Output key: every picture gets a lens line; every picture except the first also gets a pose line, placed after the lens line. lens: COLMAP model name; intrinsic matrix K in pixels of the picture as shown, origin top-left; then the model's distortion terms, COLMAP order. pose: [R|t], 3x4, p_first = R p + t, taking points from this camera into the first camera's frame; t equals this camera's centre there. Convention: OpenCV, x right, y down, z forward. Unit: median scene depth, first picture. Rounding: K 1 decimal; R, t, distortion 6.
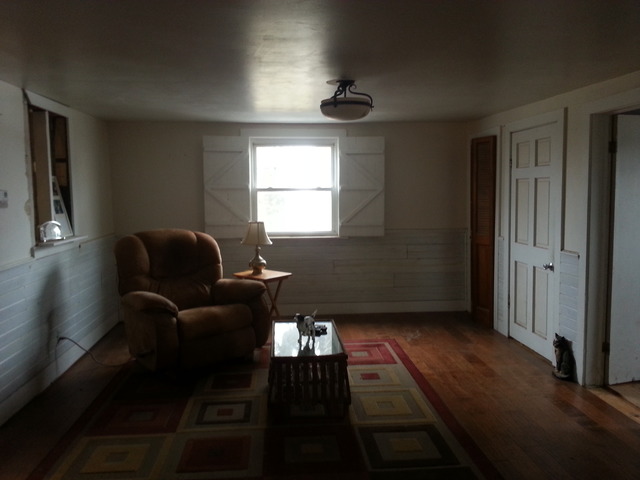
lens RADIAL K [[543.4, 0, 318.9], [0, 543.4, 242.3], [0, 0, 1]] dist [0.121612, -0.208532]
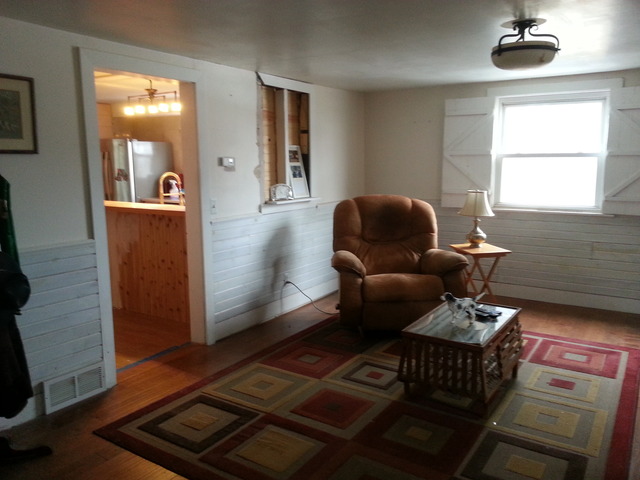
lens RADIAL K [[543.4, 0, 318.9], [0, 543.4, 242.3], [0, 0, 1]] dist [0.121612, -0.208532]
pose [[0.768994, 0.098030, -0.631695, 0.303571], [-0.061455, 0.994932, 0.079587, -0.009727], [0.636295, -0.022381, 0.771121, 0.127734]]
